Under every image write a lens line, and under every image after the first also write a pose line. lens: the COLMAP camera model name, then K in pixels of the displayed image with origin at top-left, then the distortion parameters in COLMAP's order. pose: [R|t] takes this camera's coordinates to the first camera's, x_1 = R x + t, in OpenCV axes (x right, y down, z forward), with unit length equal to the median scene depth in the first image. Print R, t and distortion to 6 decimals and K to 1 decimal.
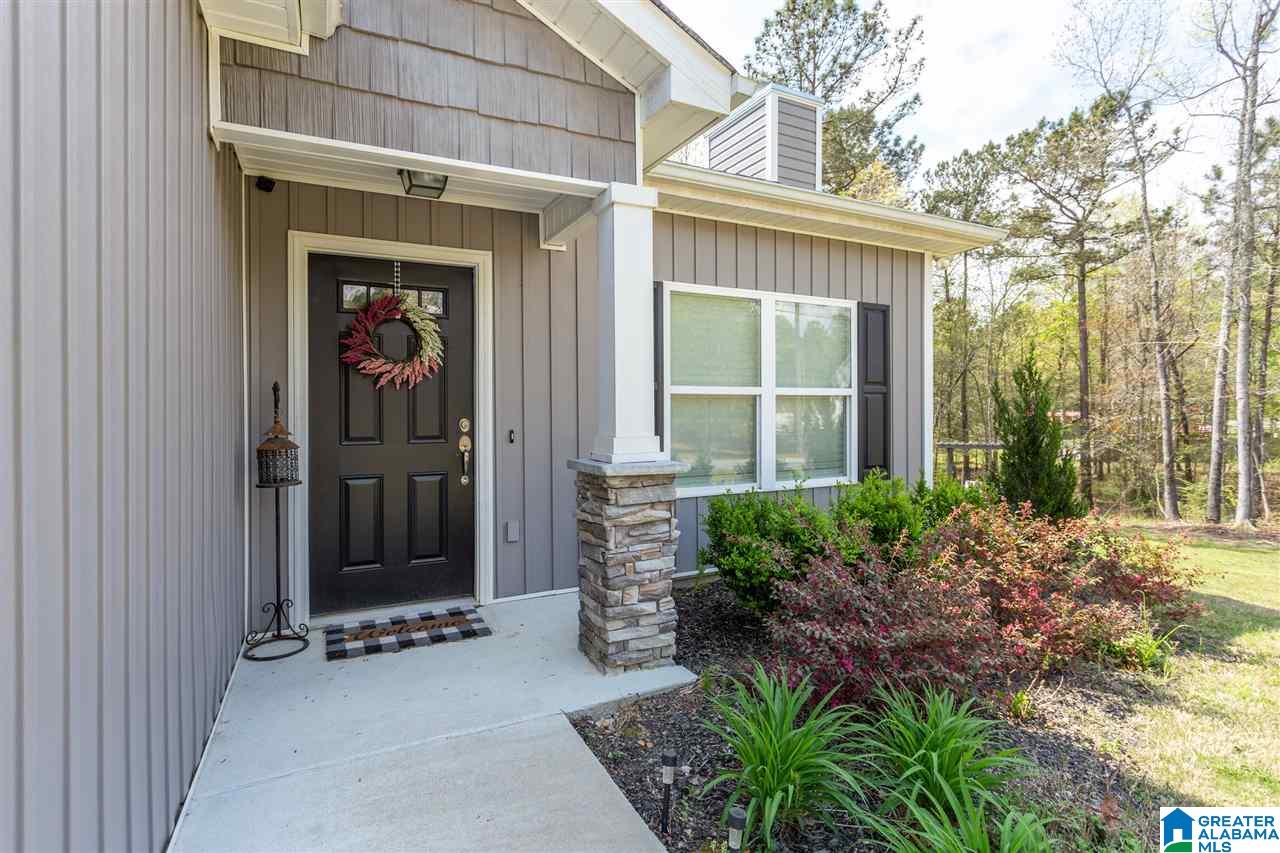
lens RADIAL K [[616.4, 0, 643.2], [0, 616.4, 414.9], [0, 0, 1]] dist [0.000426, -0.000250]
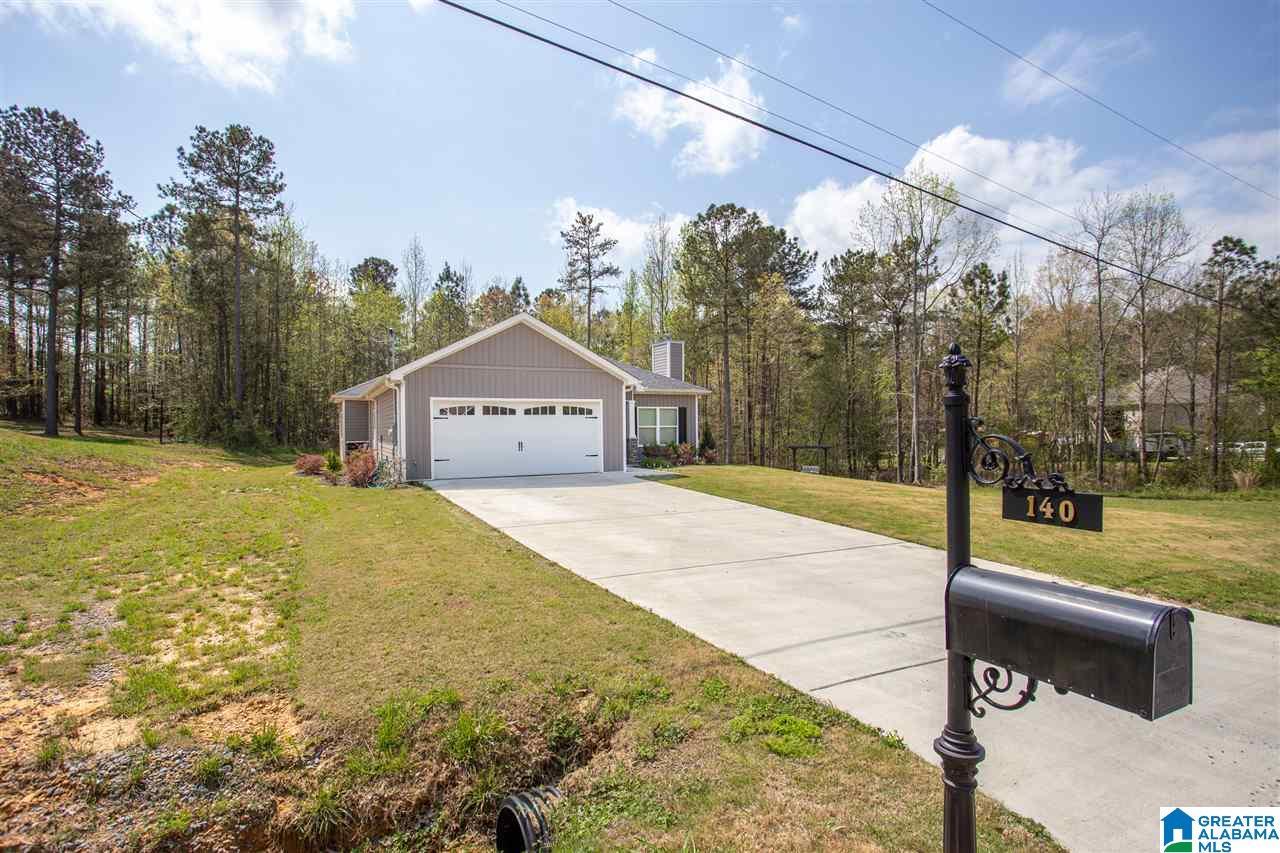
lens RADIAL K [[608.8, 0, 640.0], [0, 608.8, 426.5], [0, 0, 1]] dist [-0.084028, 0.032531]
pose [[0.999997, 0.001713, -0.001695, 0.063209], [-0.001713, 0.999998, 0.000454, -0.039348], [0.001696, -0.000451, 0.999998, -4.062448]]
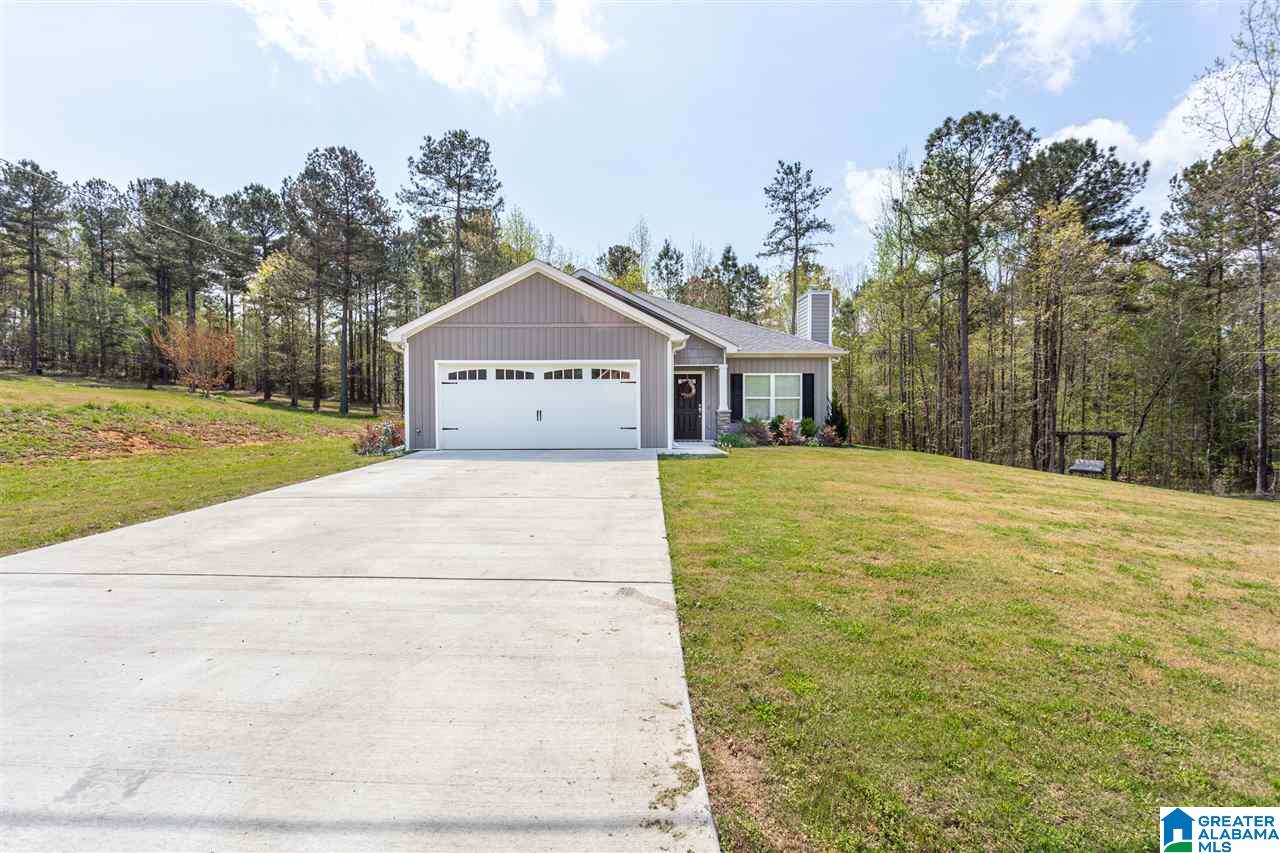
lens RADIAL K [[616.4, 0, 643.2], [0, 616.4, 414.9], [0, 0, 1]] dist [0.000426, -0.000250]
pose [[0.889224, 0.008034, -0.457401, 1.306372], [-0.006878, 0.999968, 0.004194, 0.063412], [0.457420, -0.000583, 0.889251, -3.005357]]
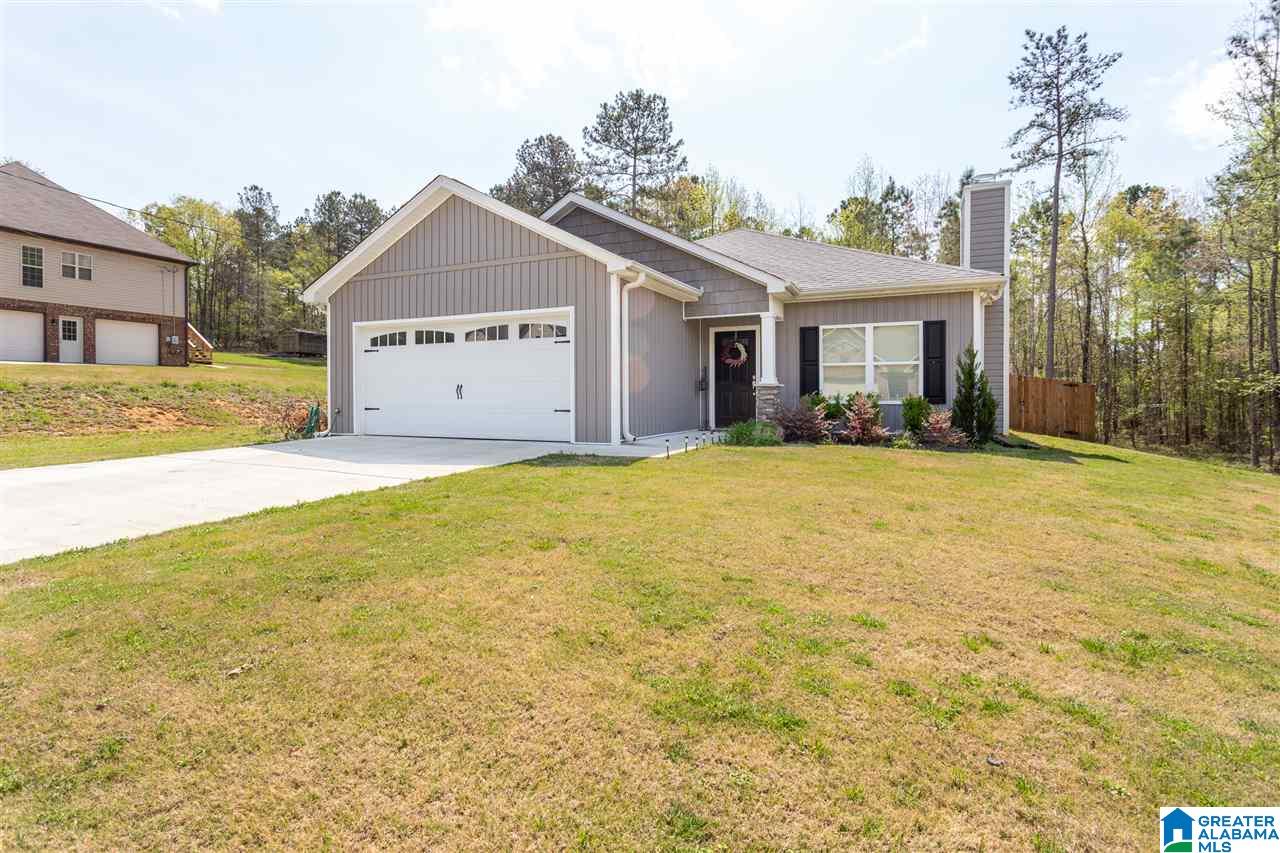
lens RADIAL K [[629.4, 0, 631.1], [0, 629.4, 391.5], [0, 0, 1]] dist [0.001422, 0.000449]
pose [[0.597030, 0.003195, -0.802213, 1.662773], [-0.005698, 0.999984, -0.000259, 0.080200], [0.802199, 0.004726, 0.597038, -1.275881]]
